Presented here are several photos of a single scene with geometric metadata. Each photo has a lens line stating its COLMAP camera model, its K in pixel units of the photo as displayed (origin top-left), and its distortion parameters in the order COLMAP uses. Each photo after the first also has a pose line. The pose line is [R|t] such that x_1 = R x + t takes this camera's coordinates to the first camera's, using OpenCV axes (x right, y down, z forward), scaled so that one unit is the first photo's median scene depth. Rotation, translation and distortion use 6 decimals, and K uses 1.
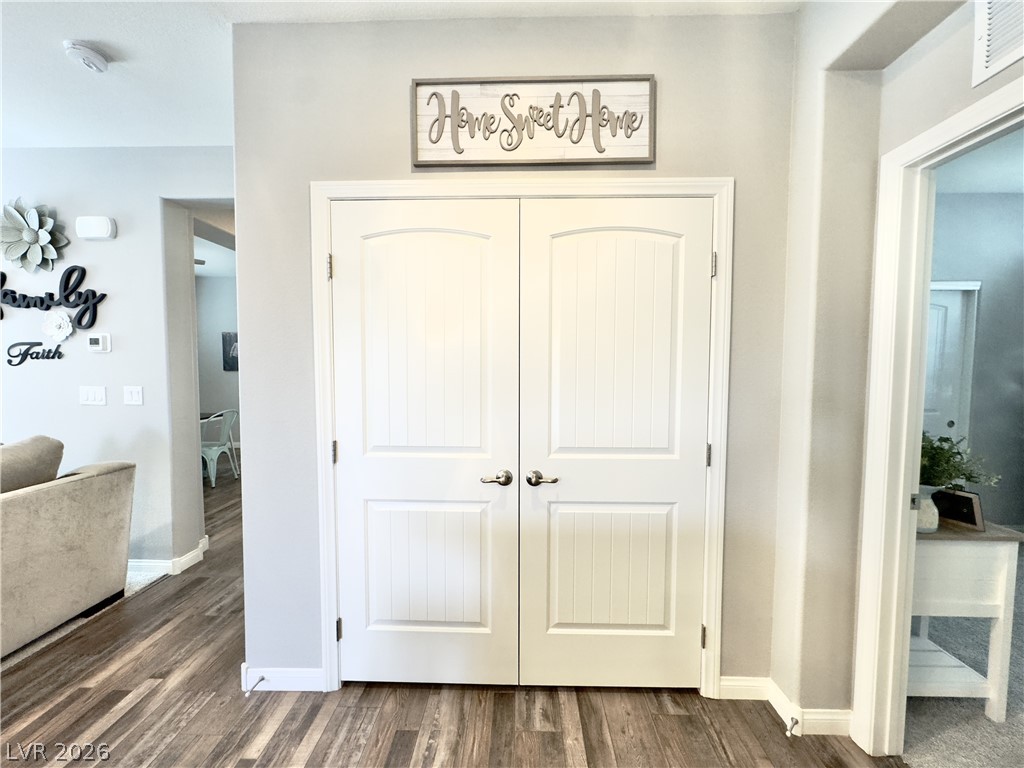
lens RADIAL K [[409.5, 0, 512.9], [0, 409.5, 383.3], [0, 0, 1]] dist [-0.003000, -0.000133]
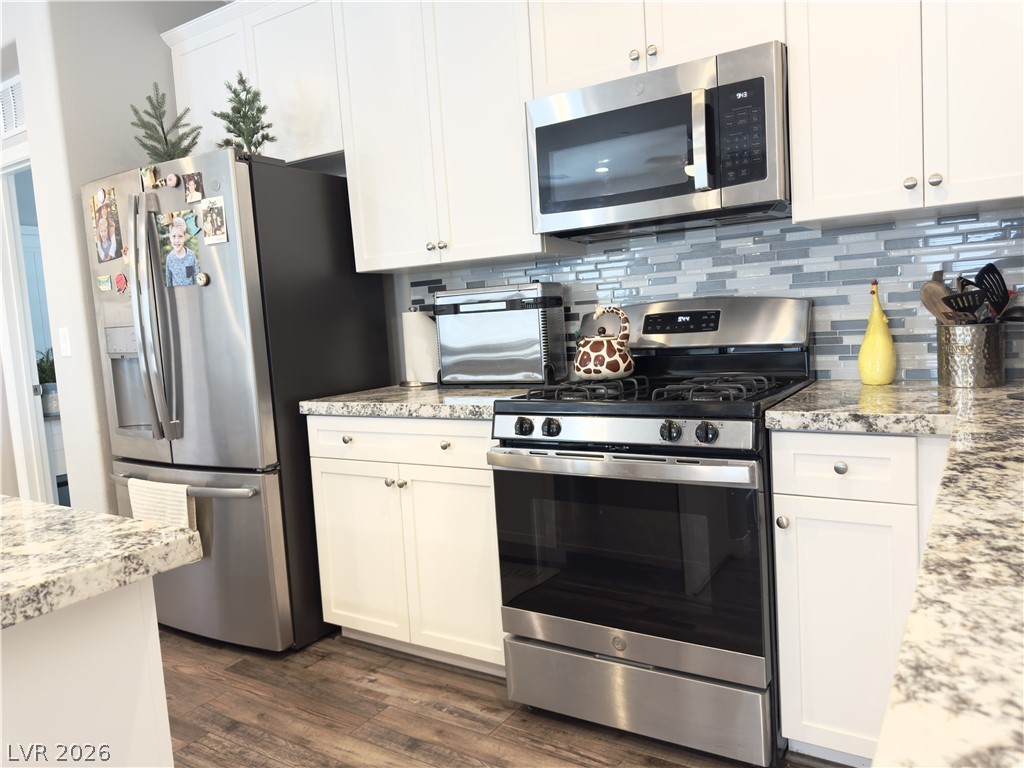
lens RADIAL K [[720.4, 0, 514.7], [0, 720.4, 378.3], [0, 0, 1]] dist [0.131194, -0.226066]
pose [[0.520383, -0.116771, 0.845911, -0.353541], [0.107226, 0.991701, 0.070933, 0.209672], [-0.847174, 0.053792, 0.528585, -1.722681]]
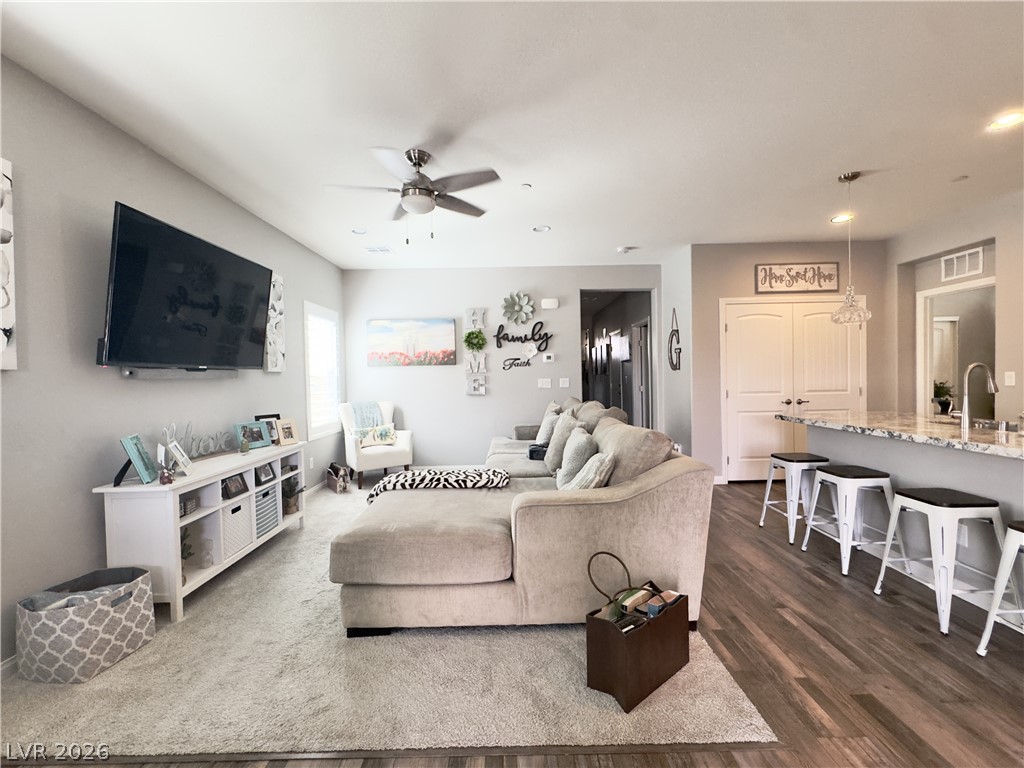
lens RADIAL K [[439.8, 0, 512.9], [0, 439.8, 383.2], [0, 0, 1]] dist [-0.002700, -0.000030]
pose [[0.999363, -0.024174, 0.026267, -2.034330], [0.025024, 0.999157, -0.032532, 0.159601], [-0.025459, 0.033168, 0.999125, -2.004661]]
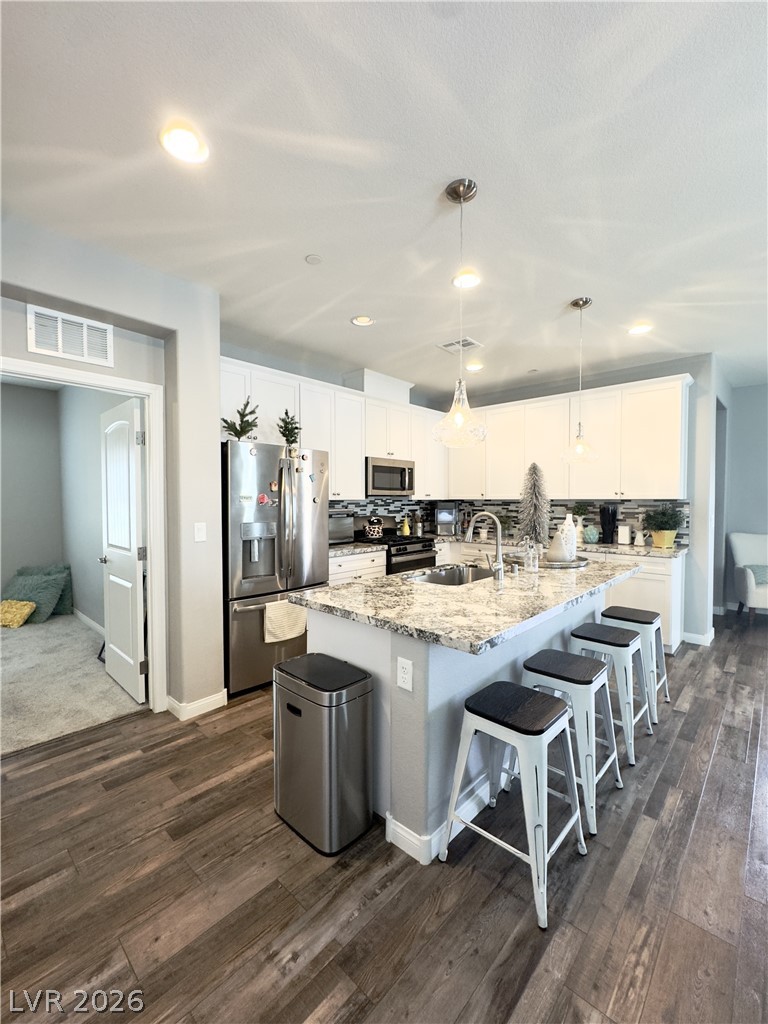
lens RADIAL K [[435.7, 0, 385.4], [0, 435.7, 512.7], [0, 0, 1]] dist [-0.004130, 0.000363]
pose [[-0.752688, -0.025701, 0.657875, -1.035839], [0.029173, 0.996954, 0.072325, -0.051423], [-0.657730, 0.073630, -0.749646, 1.035658]]
